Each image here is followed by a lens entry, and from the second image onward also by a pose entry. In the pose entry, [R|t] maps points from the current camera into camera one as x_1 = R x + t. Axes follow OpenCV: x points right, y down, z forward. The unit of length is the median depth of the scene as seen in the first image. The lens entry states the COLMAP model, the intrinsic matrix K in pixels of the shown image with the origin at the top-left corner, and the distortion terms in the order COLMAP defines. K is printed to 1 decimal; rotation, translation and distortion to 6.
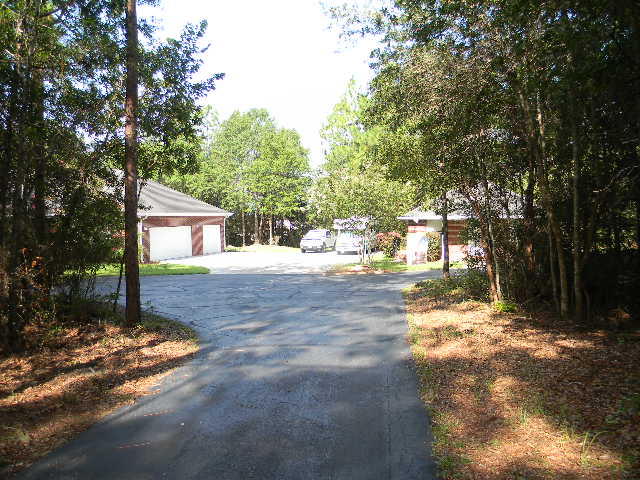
lens RADIAL K [[521.0, 0, 319.5], [0, 521.0, 236.6], [0, 0, 1]] dist [0.033840, -0.004870]
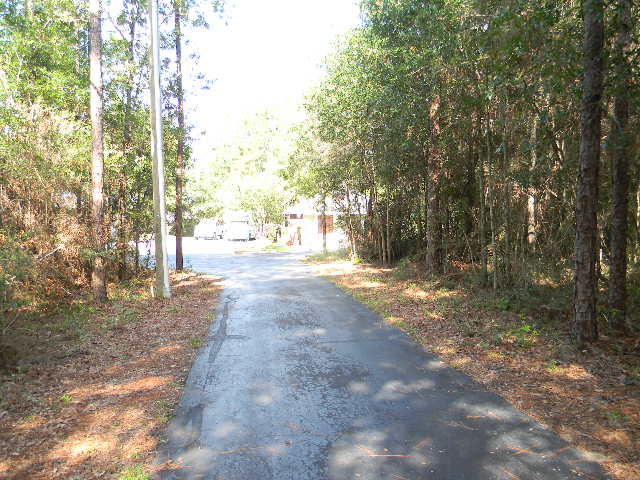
lens RADIAL K [[521.0, 0, 320.1], [0, 521.0, 240.3], [0, 0, 1]] dist [0.033840, -0.004870]
pose [[0.963301, -0.007004, 0.268332, -0.077951], [0.000366, 0.999693, 0.024778, 0.001891], [-0.268423, -0.023771, 0.963008, -0.214795]]
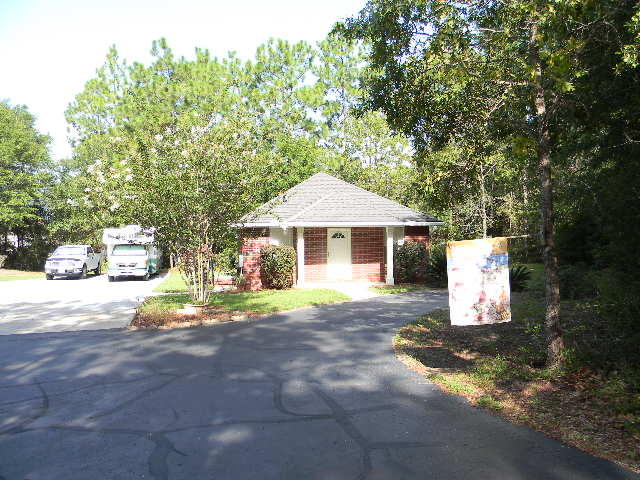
lens RADIAL K [[521.0, 0, 319.4], [0, 521.0, 242.1], [0, 0, 1]] dist [0.033840, -0.004870]
pose [[0.885098, -0.003581, 0.465391, -0.038632], [0.014663, 0.999689, -0.020194, 0.001254], [-0.465174, 0.024698, 0.884875, 0.243271]]
